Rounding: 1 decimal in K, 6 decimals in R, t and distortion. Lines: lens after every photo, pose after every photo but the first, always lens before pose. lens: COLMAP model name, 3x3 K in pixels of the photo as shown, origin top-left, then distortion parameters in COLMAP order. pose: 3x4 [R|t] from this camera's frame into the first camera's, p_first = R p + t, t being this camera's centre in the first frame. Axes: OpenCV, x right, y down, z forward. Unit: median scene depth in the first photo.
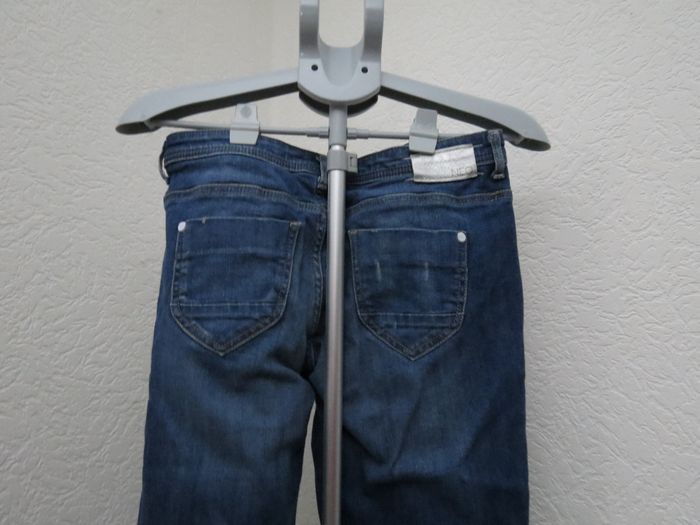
lens RADIAL K [[492.2, 0, 352.7], [0, 492.2, 260.6], [0, 0, 1]] dist [-0.034647, 0.012490]
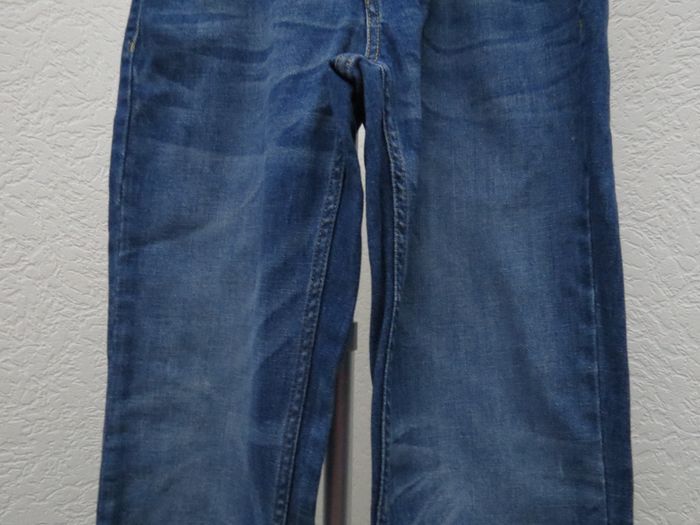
lens RADIAL K [[492.2, 0, 354.6], [0, 492.2, 260.6], [0, 0, 1]] dist [-0.034647, 0.012490]
pose [[0.992742, -0.000446, -0.120264, 0.027149], [0.008948, 0.997495, 0.070162, 0.382229], [0.119931, -0.070729, 0.990260, 0.176954]]
